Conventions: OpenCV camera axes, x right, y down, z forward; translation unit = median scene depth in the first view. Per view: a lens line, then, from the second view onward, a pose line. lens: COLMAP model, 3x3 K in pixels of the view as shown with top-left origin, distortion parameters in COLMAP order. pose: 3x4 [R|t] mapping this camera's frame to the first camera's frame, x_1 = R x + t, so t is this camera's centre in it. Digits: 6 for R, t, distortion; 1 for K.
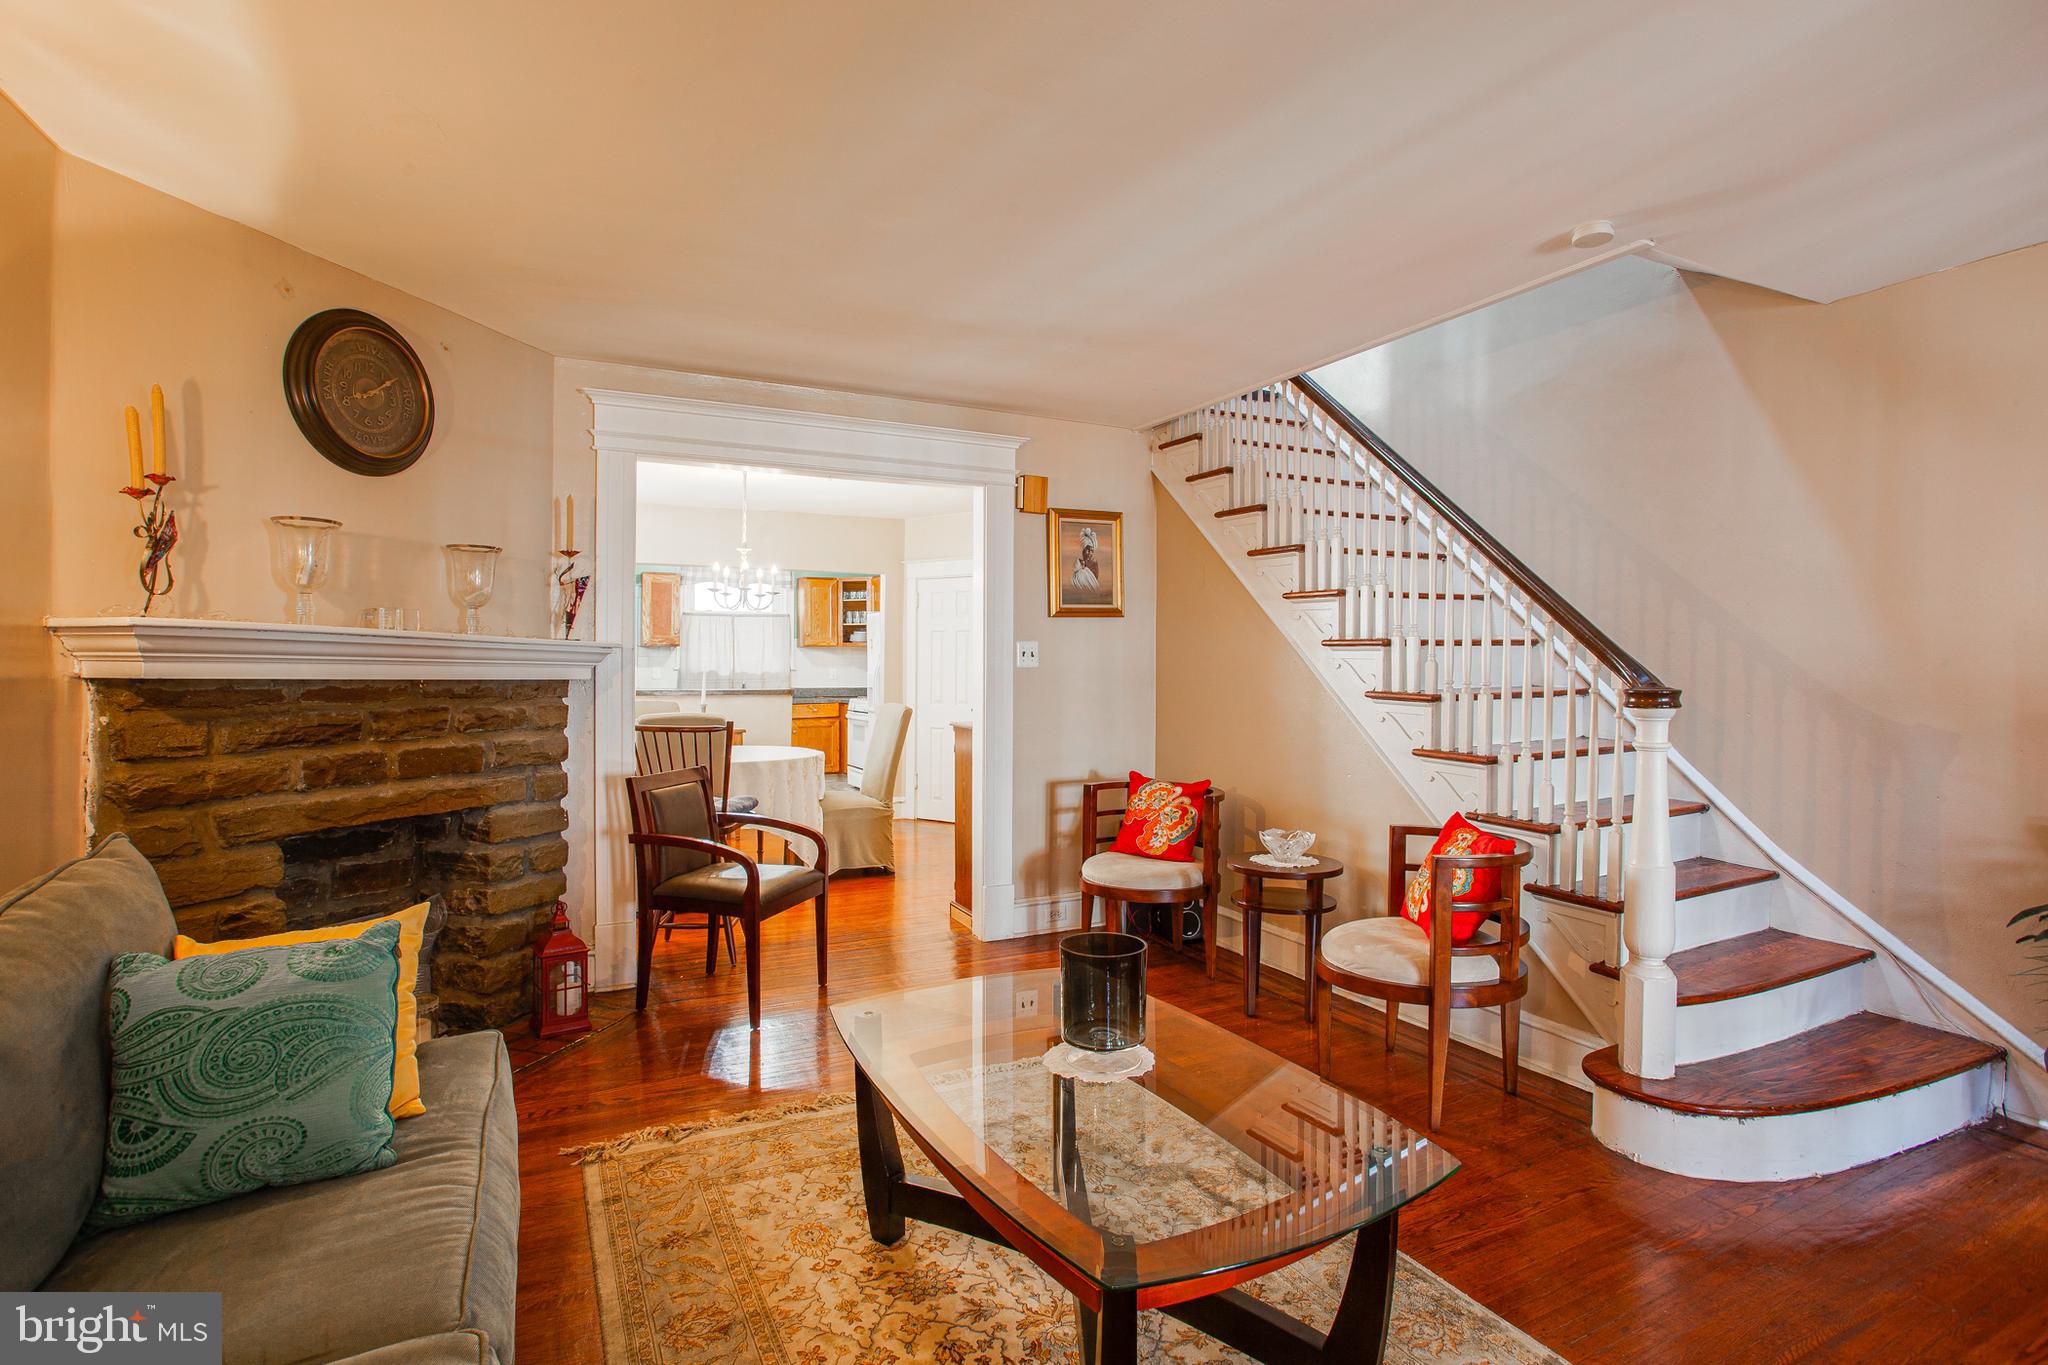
lens RADIAL K [[992.7, 0, 1015.9], [0, 992.7, 662.2], [0, 0, 1]] dist [-0.063859, 0.037449]
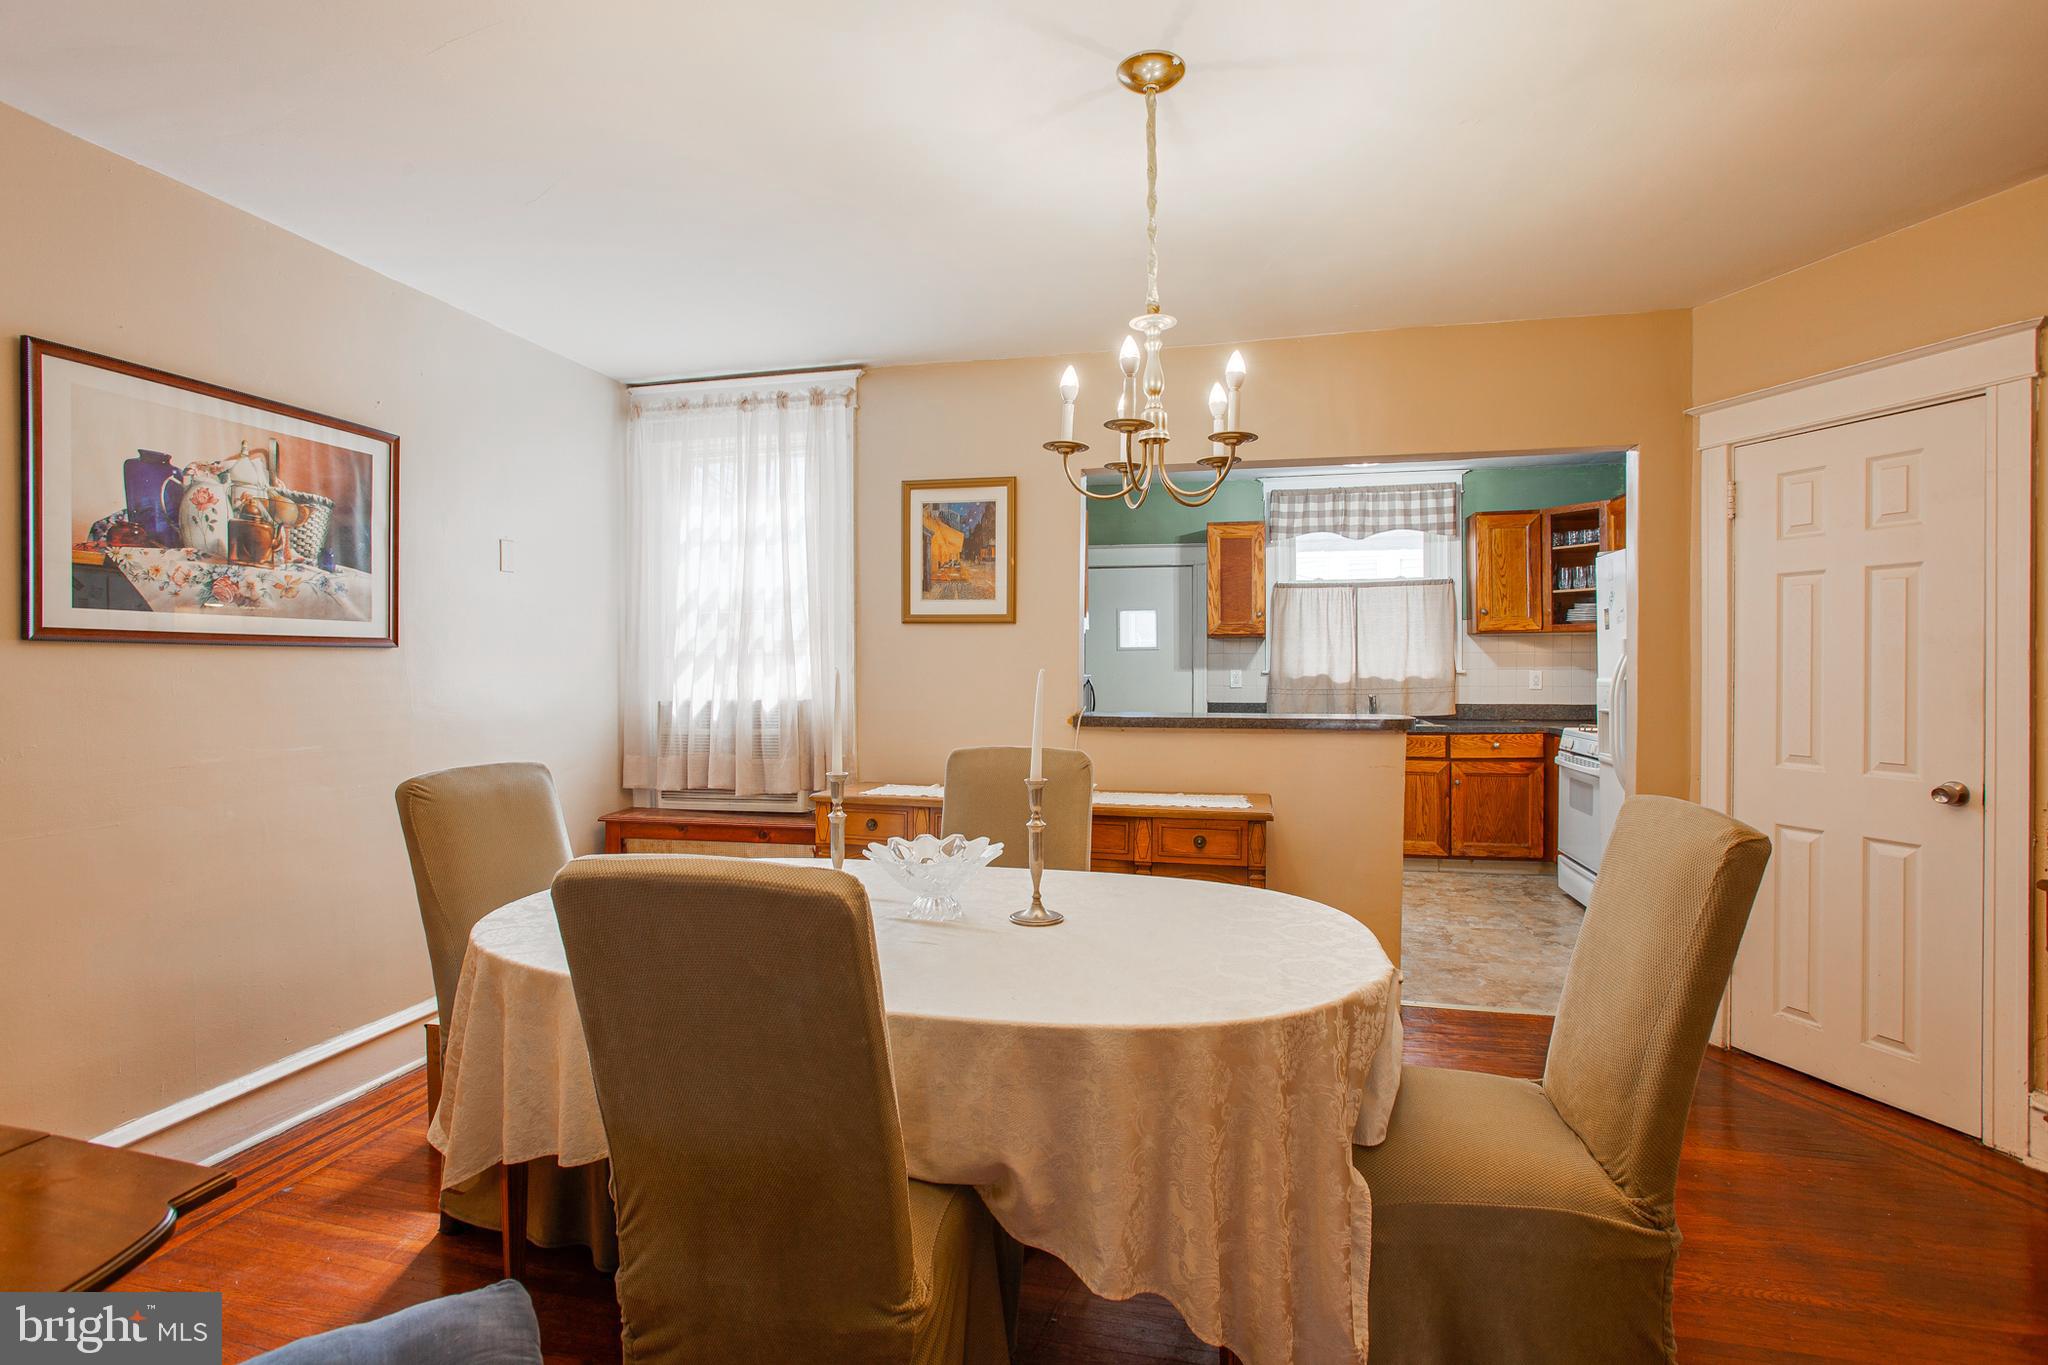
lens RADIAL K [[992.7, 0, 1015.9], [0, 992.7, 662.2], [0, 0, 1]] dist [-0.063859, 0.037449]
pose [[0.763978, -0.006822, -0.645206, -0.051823], [0.006920, 0.999973, -0.002379, 0.000710], [0.645205, -0.002648, 0.764005, 0.391162]]
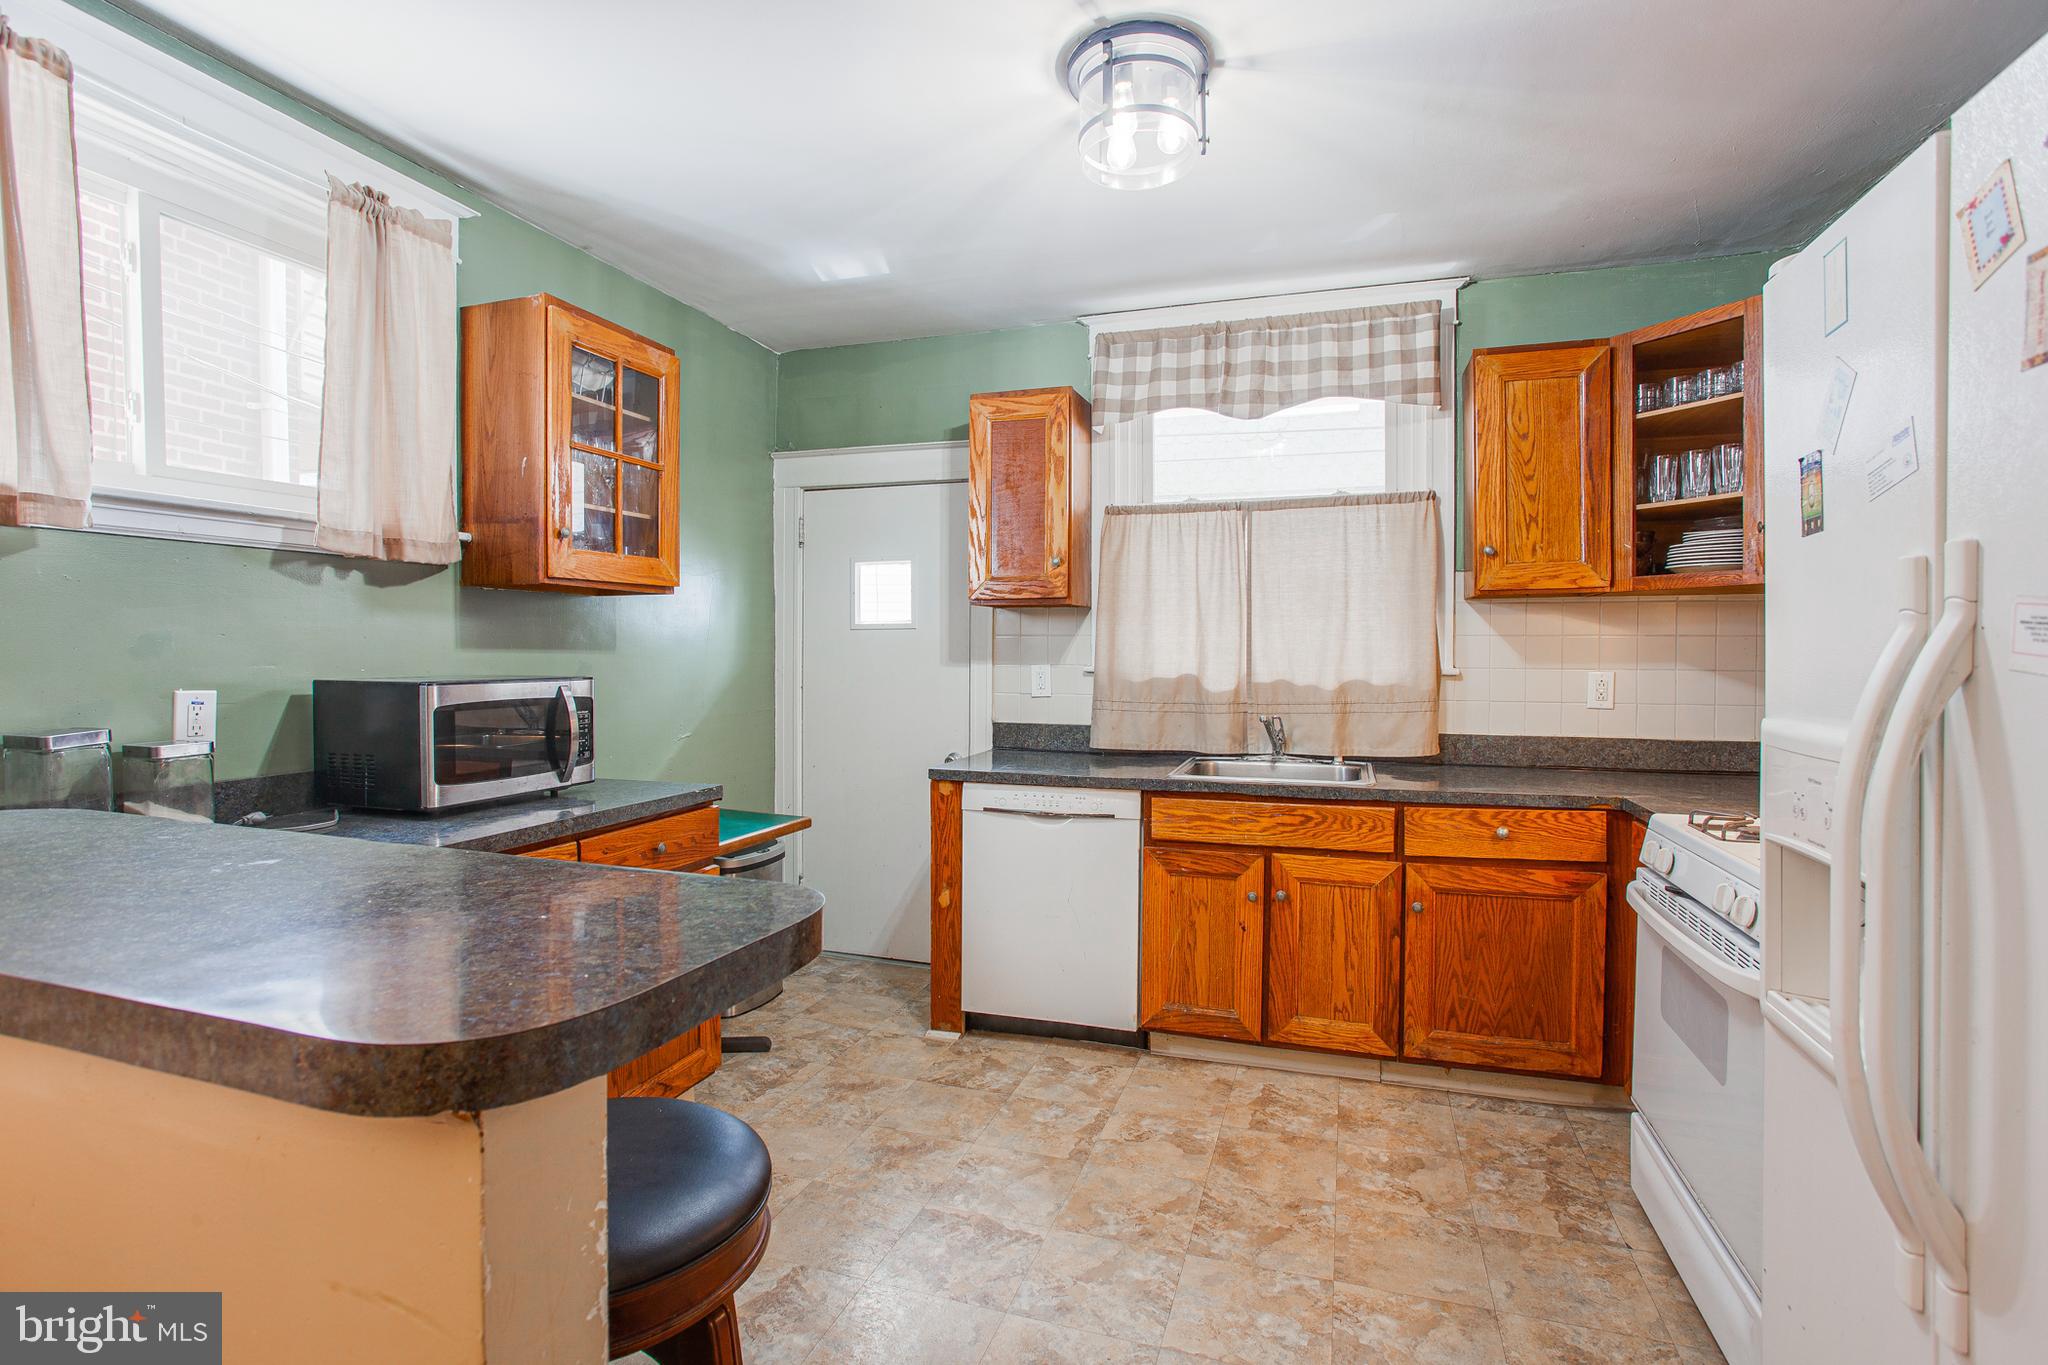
lens RADIAL K [[992.7, 0, 1015.9], [0, 992.7, 662.2], [0, 0, 1]] dist [-0.063859, 0.037449]
pose [[0.708177, 0.005973, -0.706010, -0.109438], [0.001875, 0.999945, 0.010341, 0.000456], [0.706033, -0.008647, 0.708126, 0.708201]]
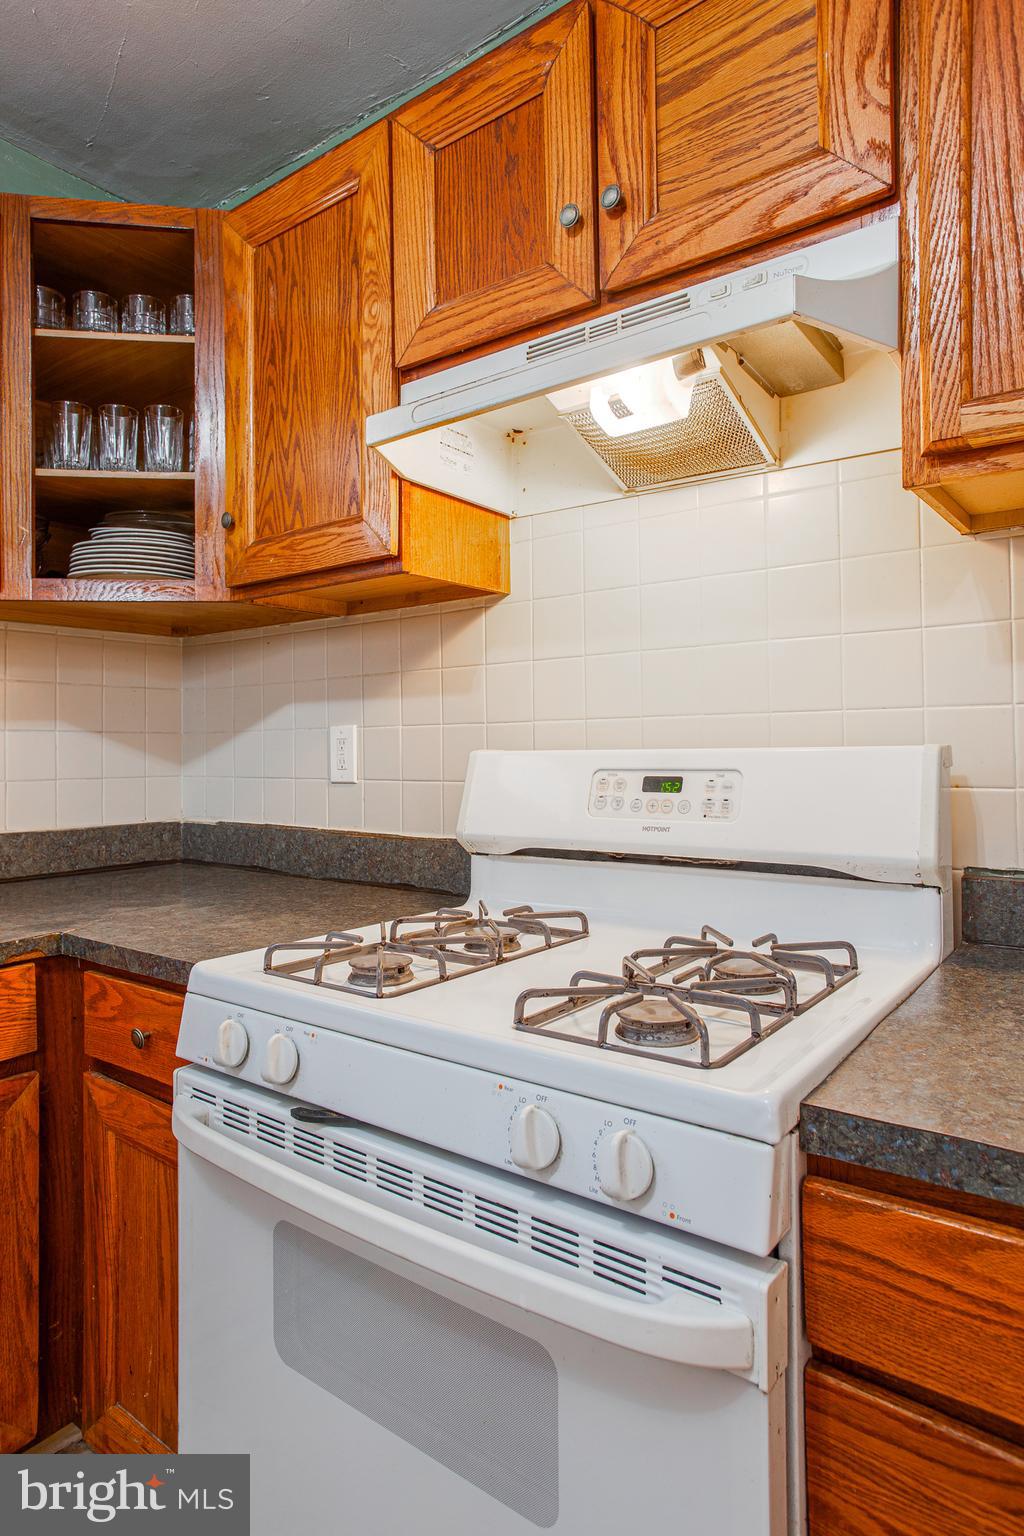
lens RADIAL K [[787.3, 0, 466.0], [0, 787.3, 765.1], [0, 0, 1]] dist [-0.070975, 0.033607]
pose [[0.874605, -0.001719, 0.484833, -0.176057], [0.004523, 0.999979, -0.004612, 0.013989], [-0.484815, 0.006227, 0.874595, 0.861786]]
